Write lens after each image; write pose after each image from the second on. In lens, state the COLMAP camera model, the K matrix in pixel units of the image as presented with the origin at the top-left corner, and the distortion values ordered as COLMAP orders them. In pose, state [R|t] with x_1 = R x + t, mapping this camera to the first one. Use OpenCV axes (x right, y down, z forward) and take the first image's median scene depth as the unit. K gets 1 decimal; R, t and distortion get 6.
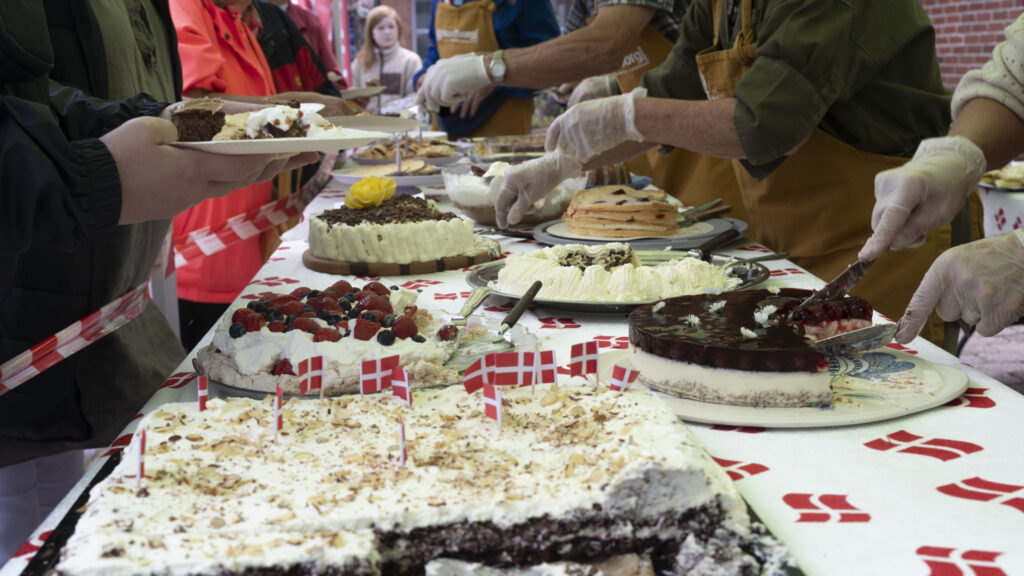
lens RADIAL K [[1251.0, 0, 511.4], [0, 1251.0, 288.3], [0, 0, 1]] dist [0.003077, 0.000000]
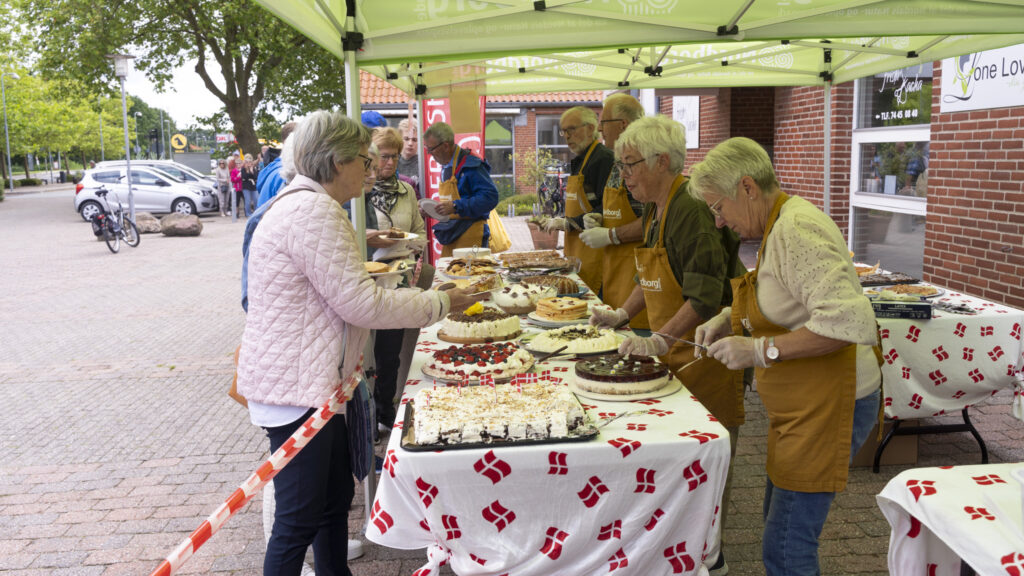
lens RADIAL K [[971.2, 0, 512.5], [0, 971.2, 287.7], [0, 0, 1]] dist [-0.004104, 0.000000]
pose [[0.999986, 0.003719, 0.003875, -0.045312], [-0.003567, 0.999245, -0.038675, -0.083462], [-0.004016, 0.038661, 0.999244, -1.718399]]
